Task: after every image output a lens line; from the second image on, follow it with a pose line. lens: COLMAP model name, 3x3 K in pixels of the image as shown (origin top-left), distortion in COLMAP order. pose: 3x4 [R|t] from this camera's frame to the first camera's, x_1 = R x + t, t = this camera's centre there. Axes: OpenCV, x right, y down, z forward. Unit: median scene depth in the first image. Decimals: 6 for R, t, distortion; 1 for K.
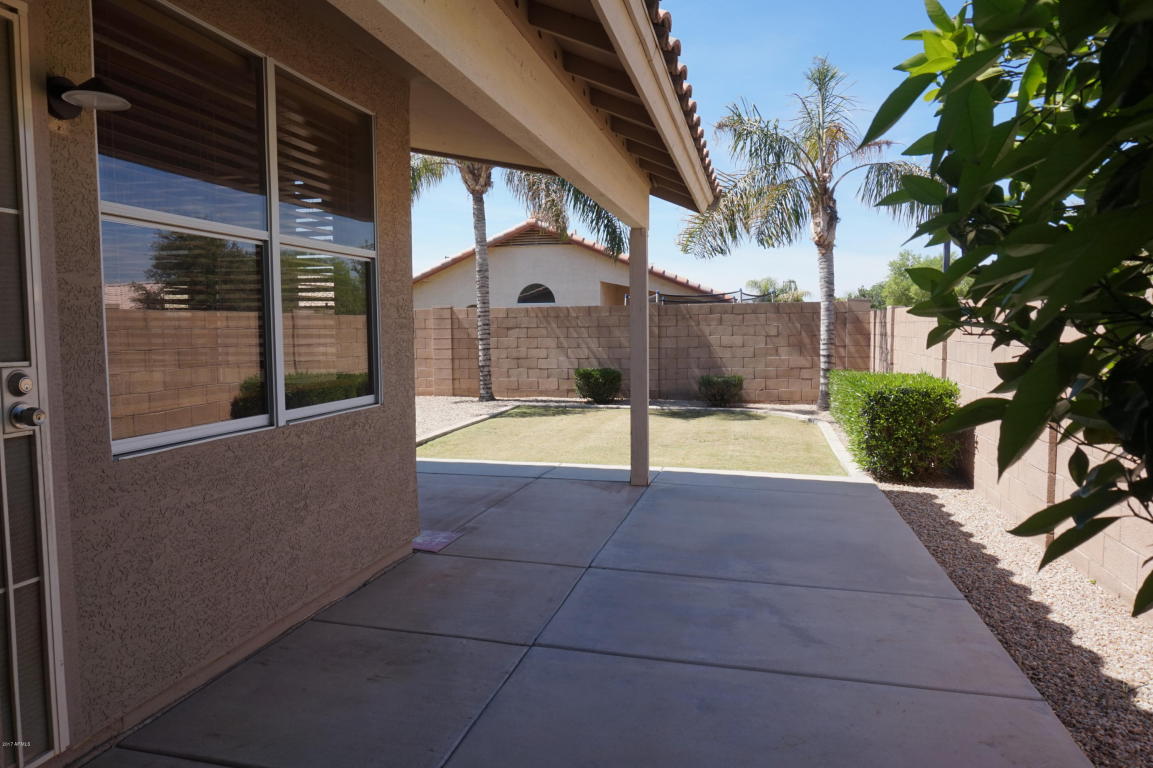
lens RADIAL K [[771.7, 0, 575.2], [0, 771.7, 382.9], [0, 0, 1]] dist [-0.047862, 0.030875]
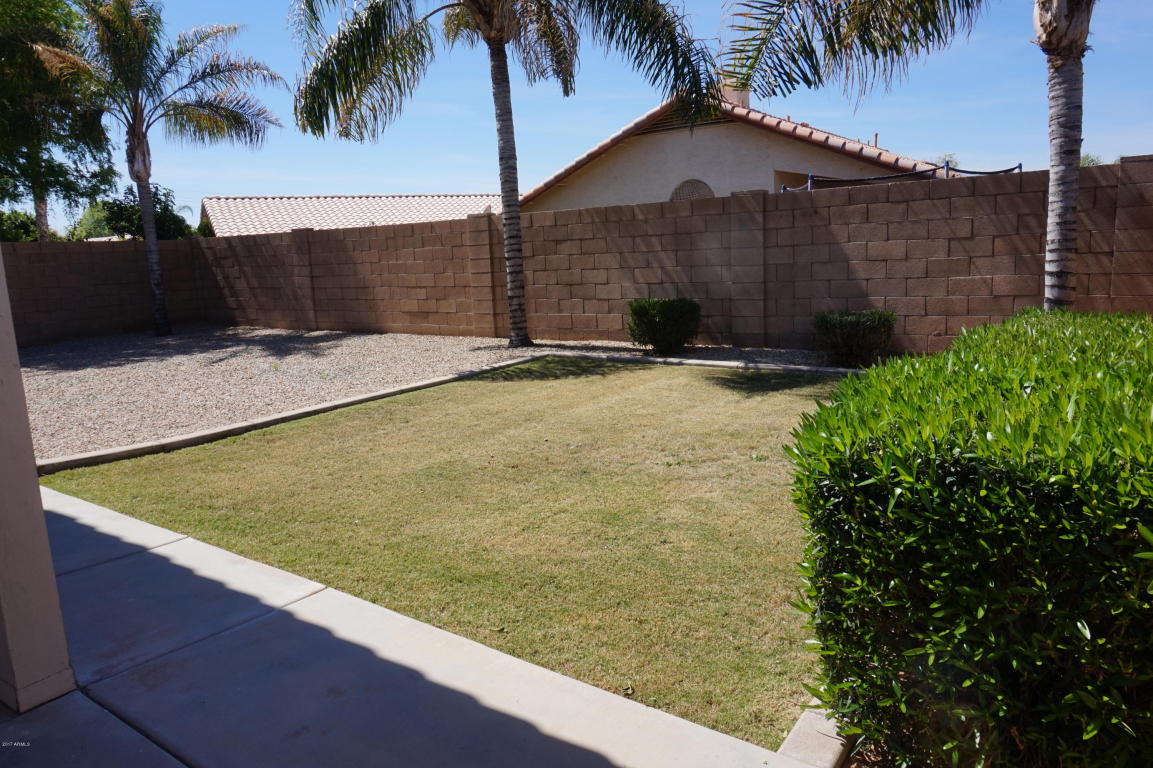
lens RADIAL K [[771.7, 0, 573.9], [0, 771.7, 388.3], [0, 0, 1]] dist [-0.047862, 0.030875]
pose [[0.929544, 0.031517, -0.367361, 0.197619], [0.011526, 0.993369, 0.114388, -0.019388], [0.368531, -0.110563, 0.923017, 0.367589]]
